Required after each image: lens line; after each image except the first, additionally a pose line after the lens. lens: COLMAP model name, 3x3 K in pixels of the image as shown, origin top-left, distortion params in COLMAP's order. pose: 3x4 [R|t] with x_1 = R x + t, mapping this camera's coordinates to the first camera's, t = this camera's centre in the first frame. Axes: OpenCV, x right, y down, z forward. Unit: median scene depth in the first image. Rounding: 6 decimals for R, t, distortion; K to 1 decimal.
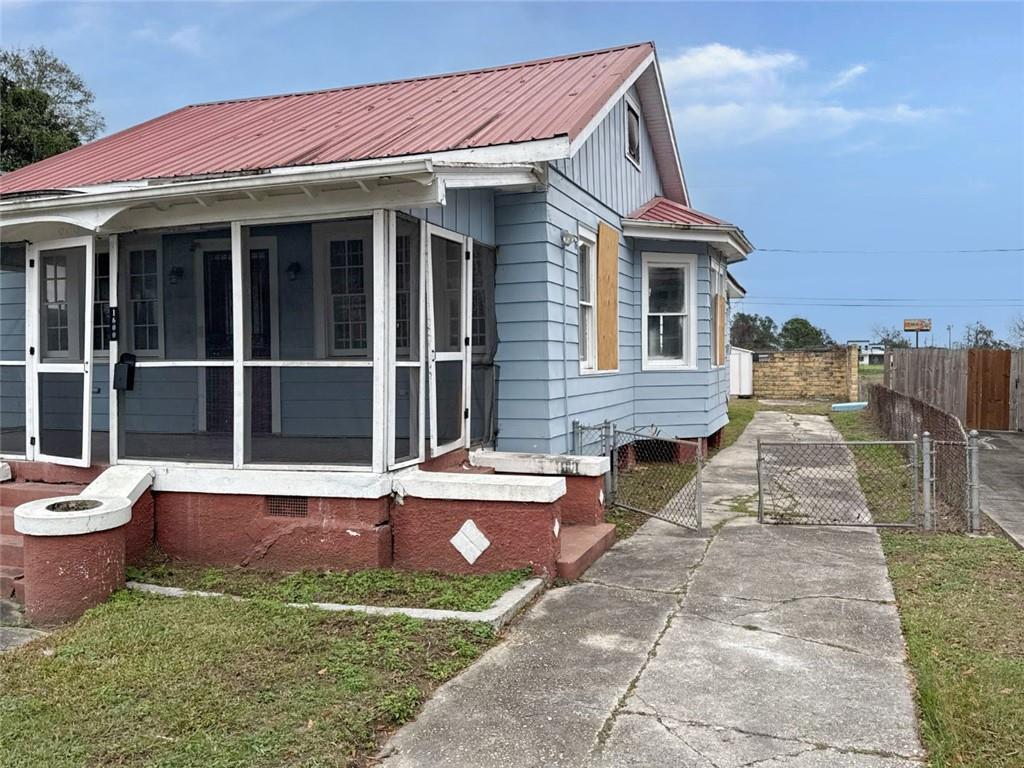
lens RADIAL K [[824.0, 0, 512.0], [0, 824.0, 366.8], [0, 0, 1]] dist [0.157346, -0.264507]
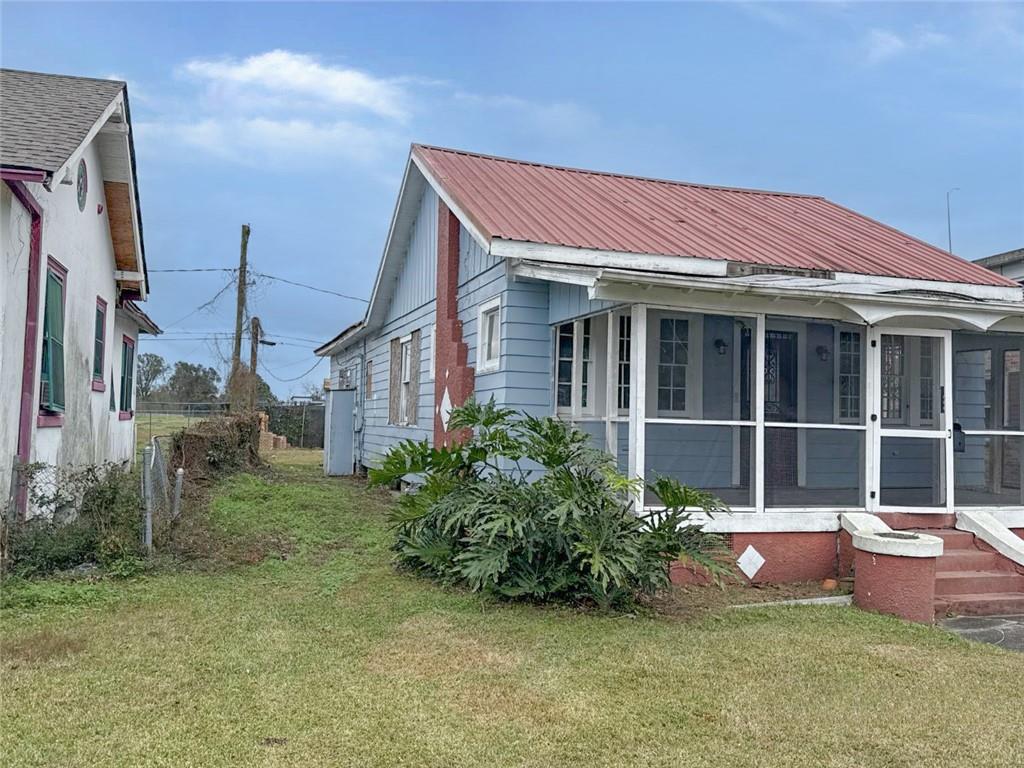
lens RADIAL K [[824.0, 0, 512.0], [0, 824.0, 366.8], [0, 0, 1]] dist [0.157346, -0.264507]
pose [[0.773648, 0.067625, 0.629997, -1.735738], [-0.028231, 0.996980, -0.072349, 0.009785], [-0.632987, 0.038187, 0.773220, 0.415515]]
